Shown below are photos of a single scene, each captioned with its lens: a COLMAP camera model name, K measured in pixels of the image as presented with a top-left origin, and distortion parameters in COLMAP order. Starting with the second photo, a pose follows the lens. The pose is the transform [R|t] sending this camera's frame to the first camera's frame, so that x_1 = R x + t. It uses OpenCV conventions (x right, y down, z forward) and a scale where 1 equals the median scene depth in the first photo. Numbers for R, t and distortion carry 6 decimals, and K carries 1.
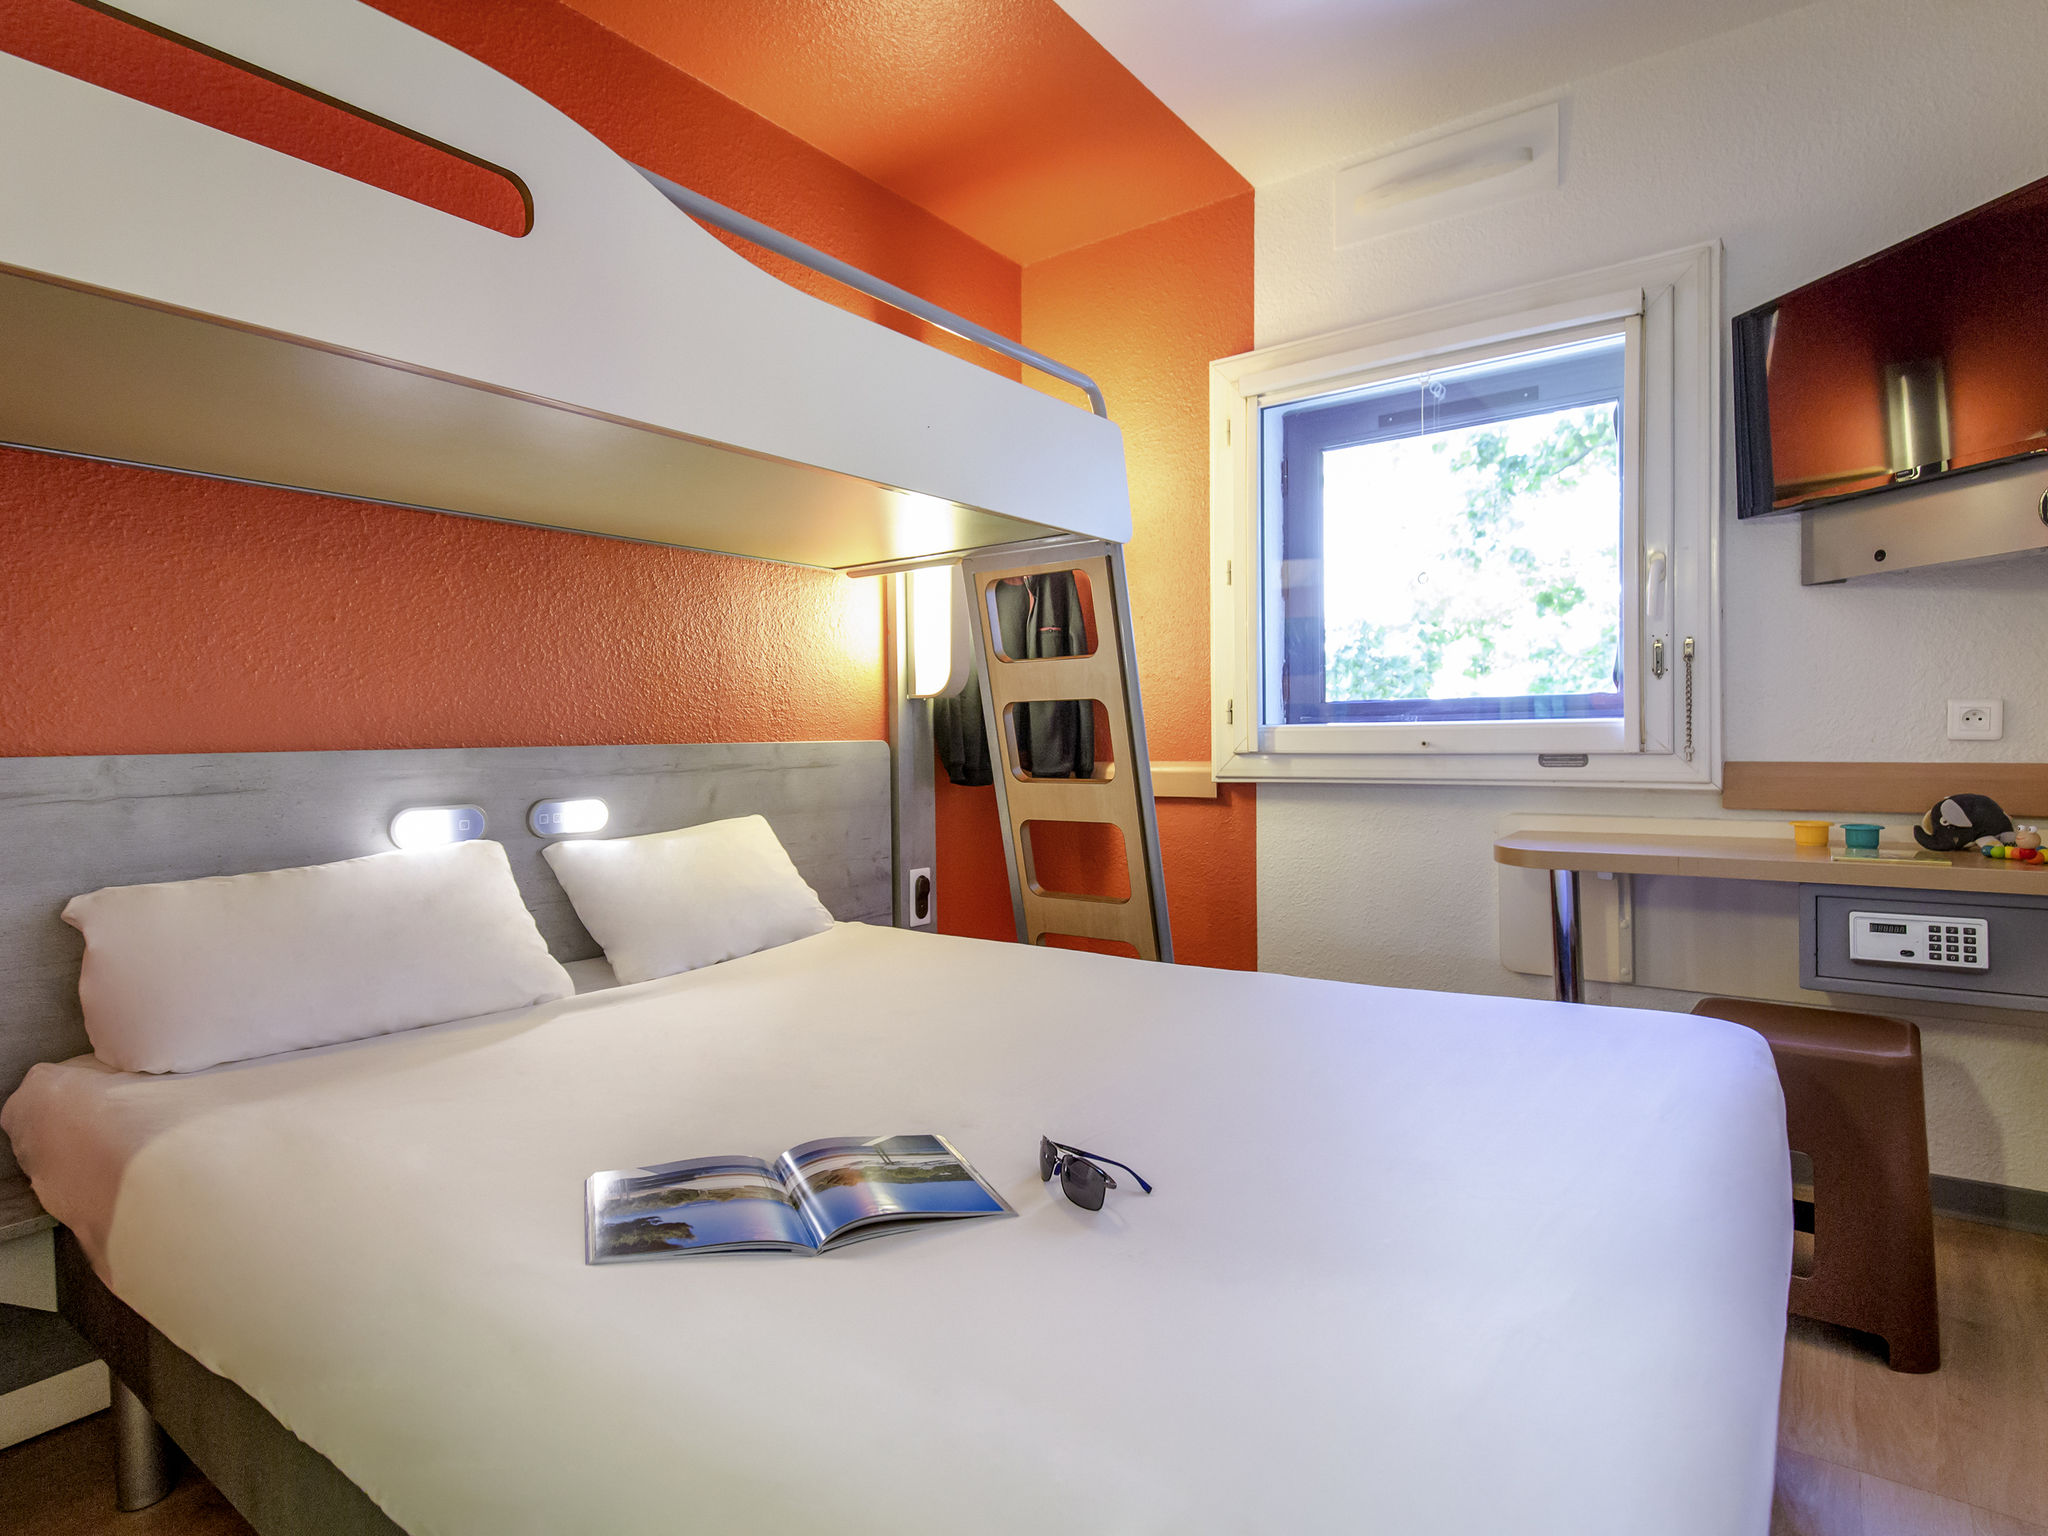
lens RADIAL K [[1124.7, 0, 950.2], [0, 1124.7, 773.4], [0, 0, 1]] dist [0.006496, -0.009393]
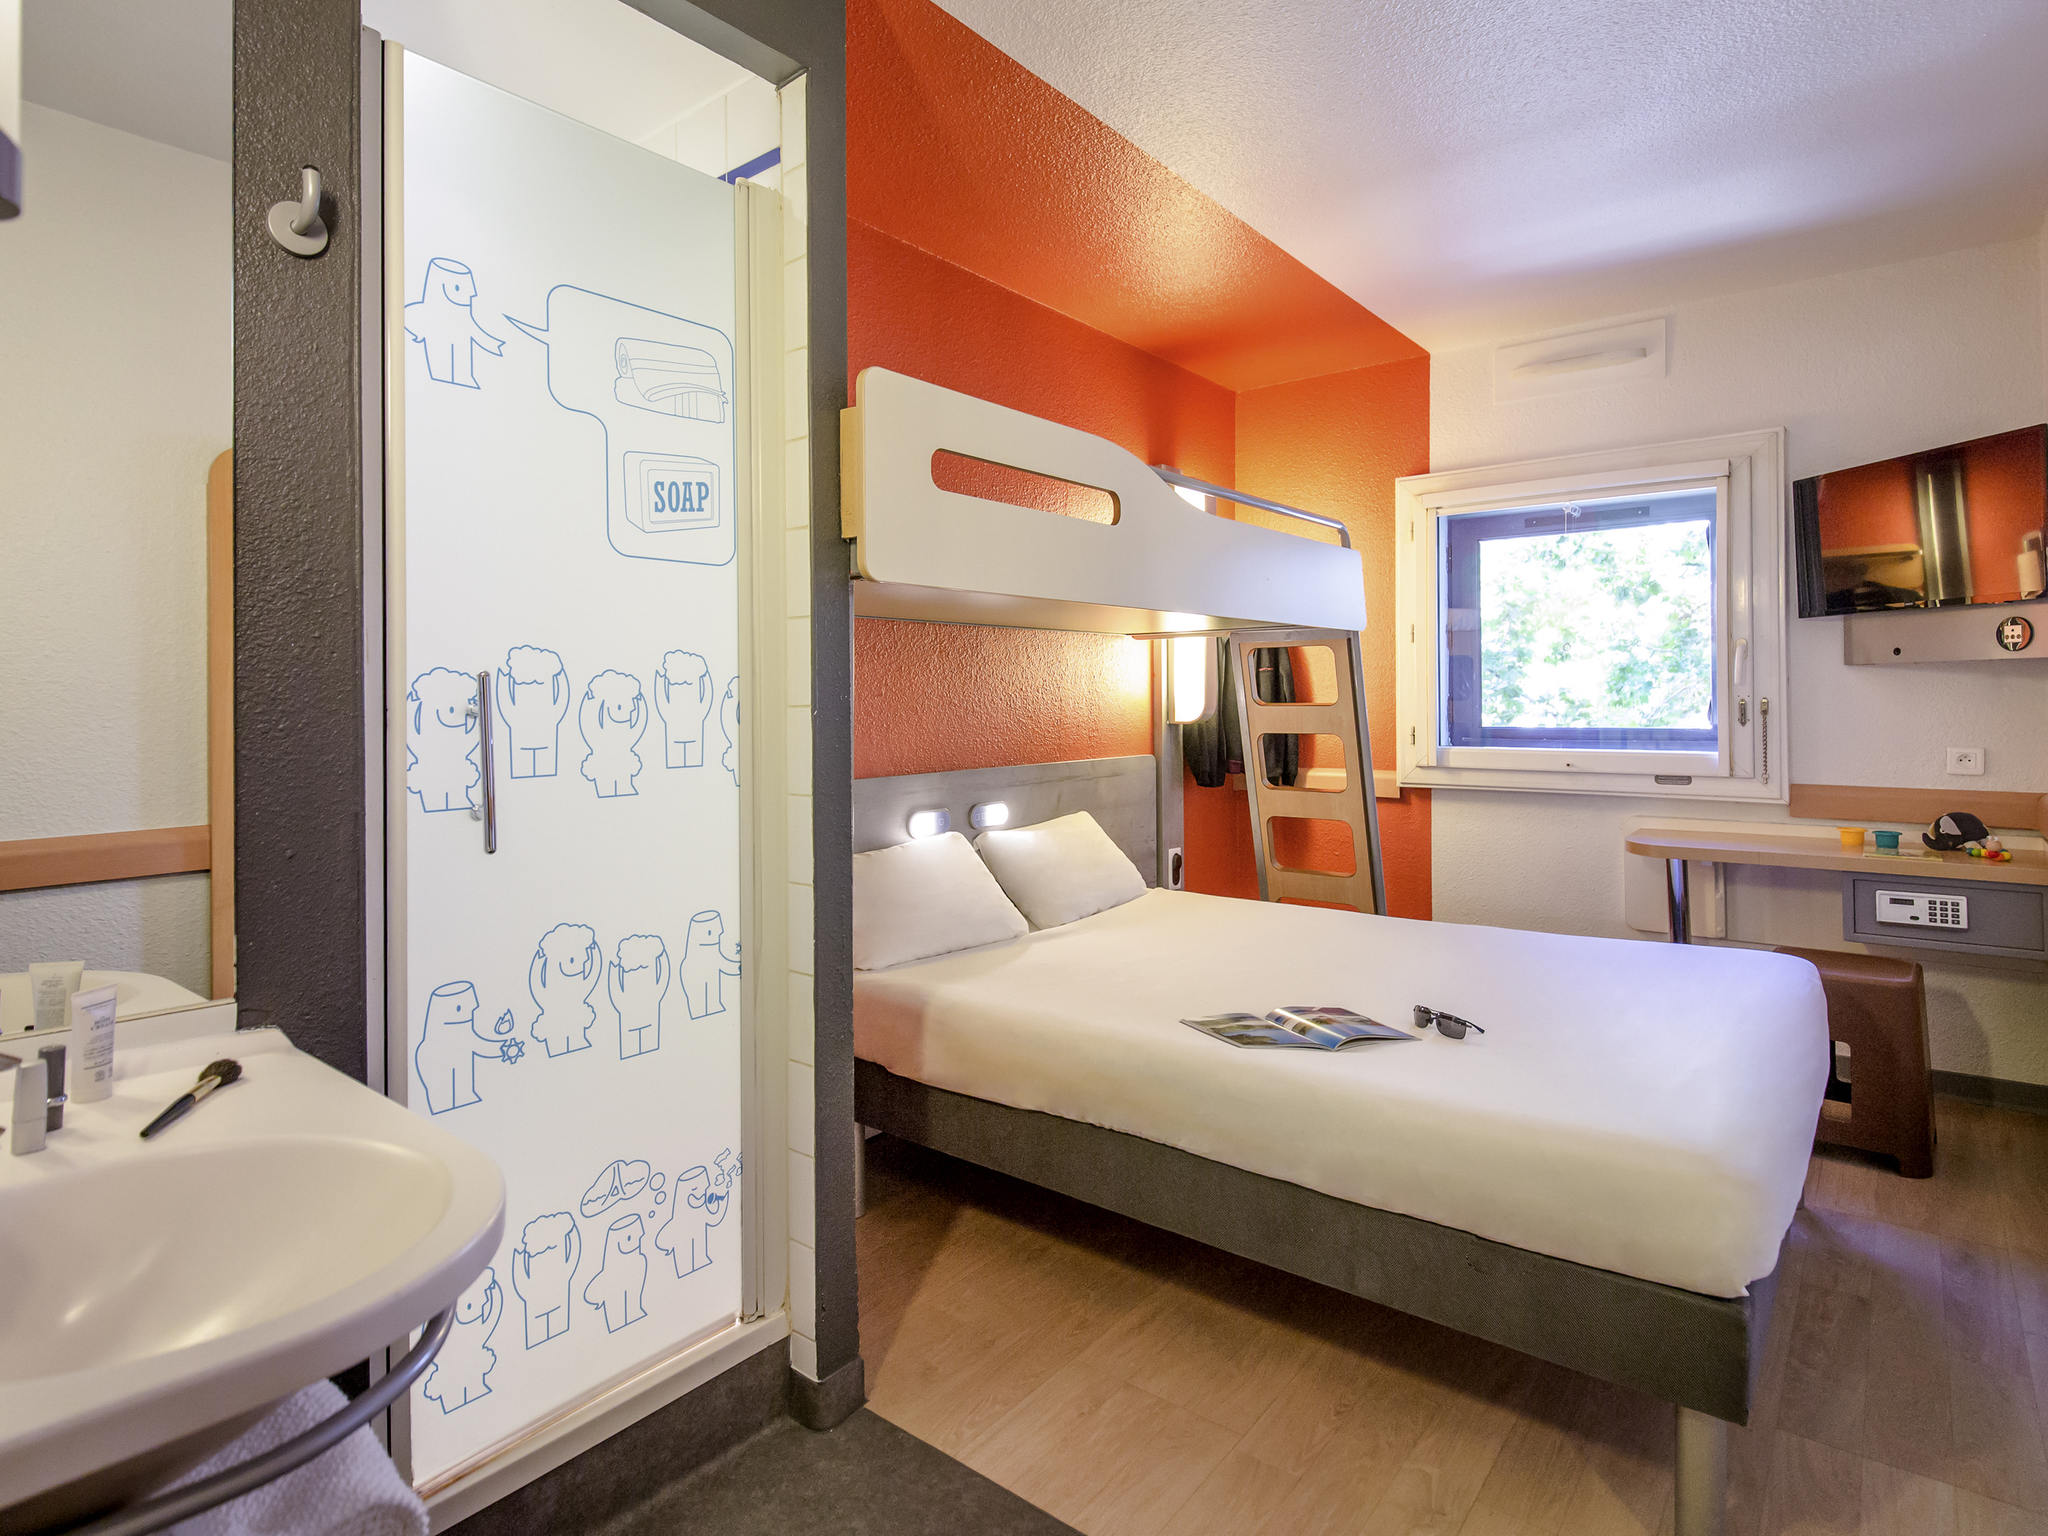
lens RADIAL K [[1100.3, 0, 942.1], [0, 1100.3, 715.7], [0, 0, 1]] dist [0.002976, -0.009162]
pose [[0.998277, 0.004481, -0.058498, -0.311695], [-0.005713, 0.999765, -0.020907, -0.062202], [0.058391, 0.021205, 0.998069, -0.463910]]
